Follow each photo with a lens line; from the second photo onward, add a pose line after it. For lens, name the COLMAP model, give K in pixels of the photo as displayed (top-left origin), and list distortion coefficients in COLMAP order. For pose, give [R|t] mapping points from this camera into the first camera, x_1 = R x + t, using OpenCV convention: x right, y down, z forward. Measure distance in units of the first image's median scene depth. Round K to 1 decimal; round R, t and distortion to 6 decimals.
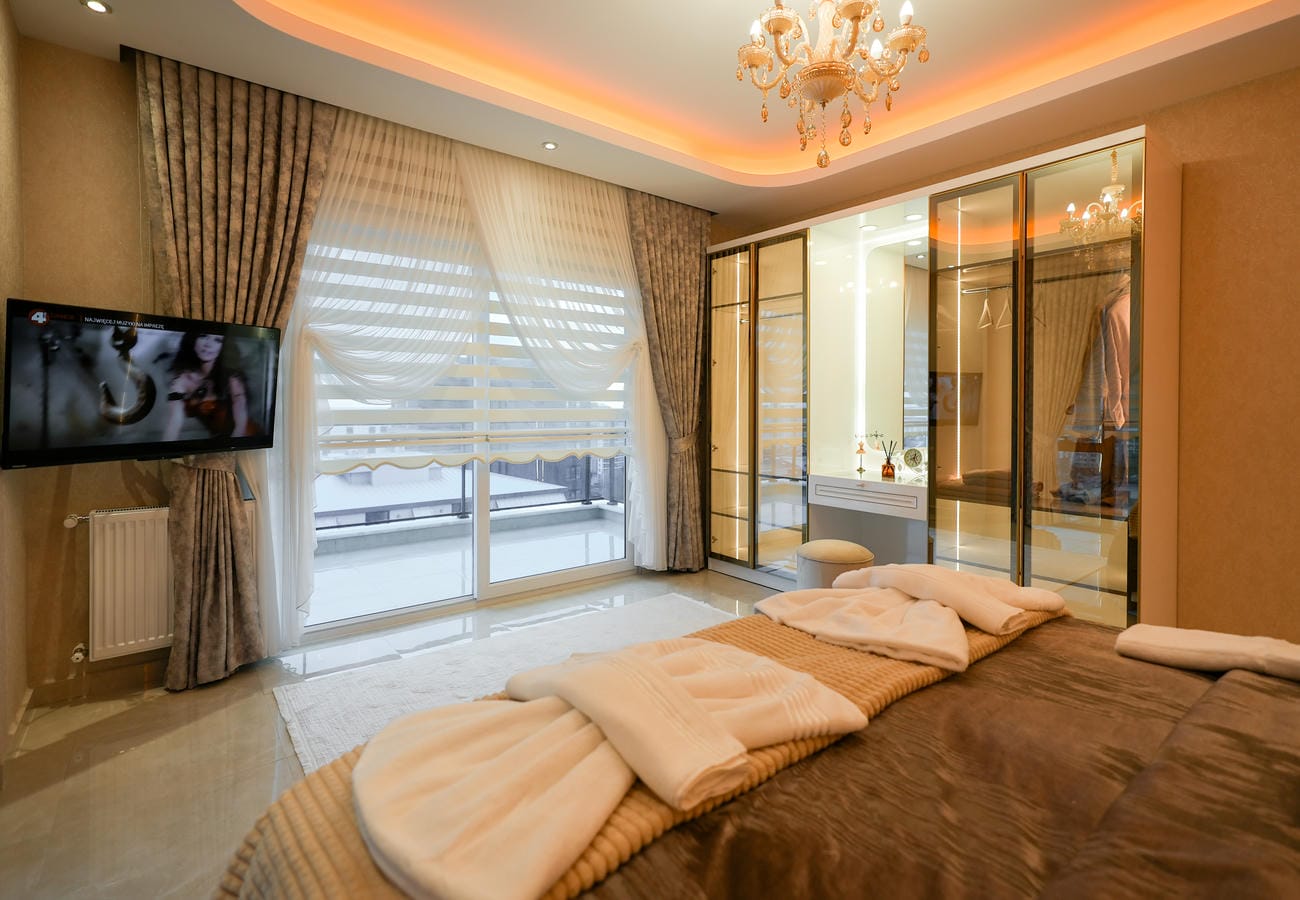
lens RADIAL K [[593.6, 0, 653.9], [0, 593.6, 449.2], [0, 0, 1]] dist [-0.010181, 0.011123]
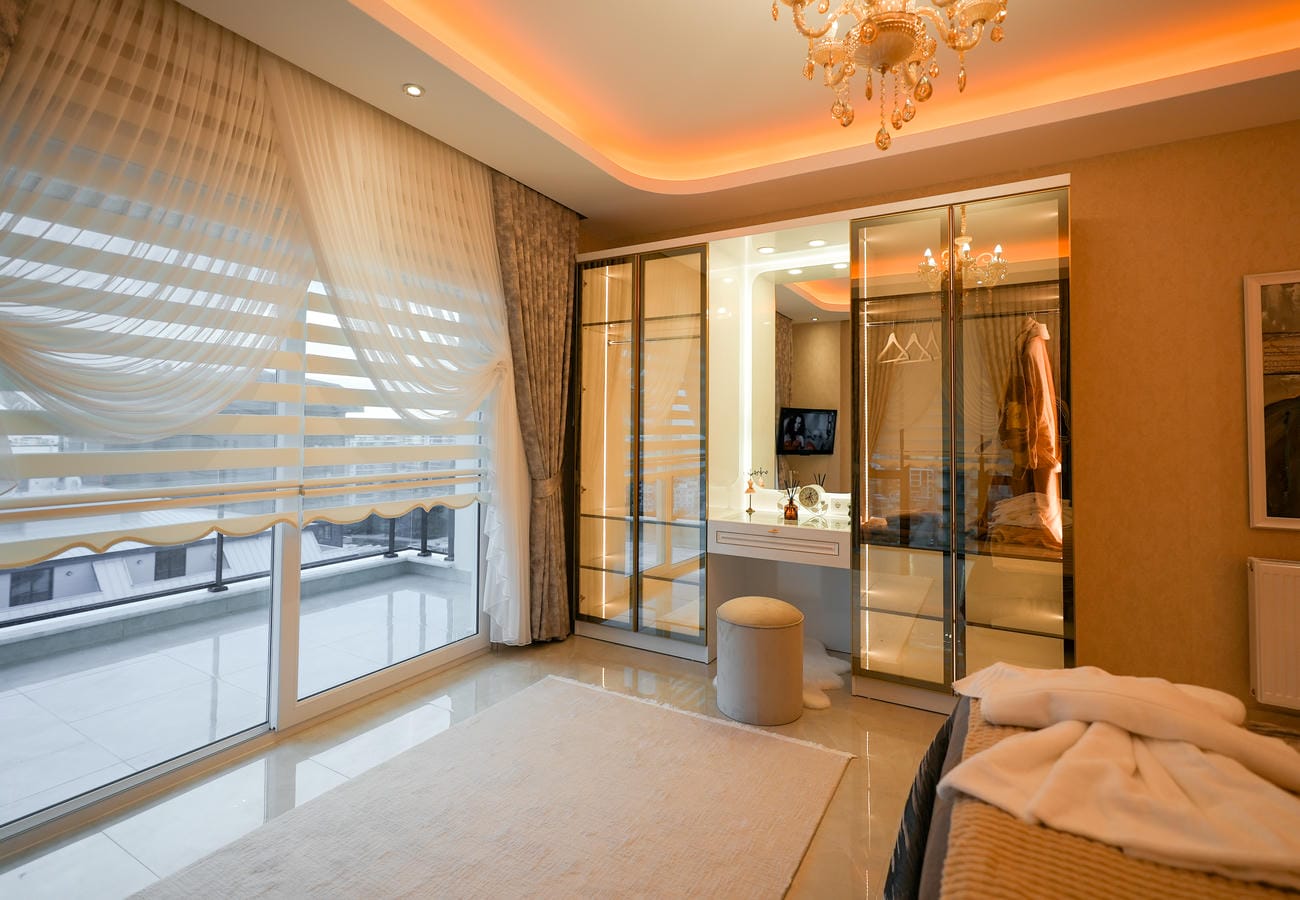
lens RADIAL K [[613.0, 0, 651.1], [0, 613.0, 442.5], [0, 0, 1]] dist [-0.017855, 0.017864]
pose [[0.940249, -0.000626, 0.340486, -0.117043], [0.019916, 0.998387, -0.053162, -0.023062], [-0.339904, 0.056767, 0.938745, 0.161482]]
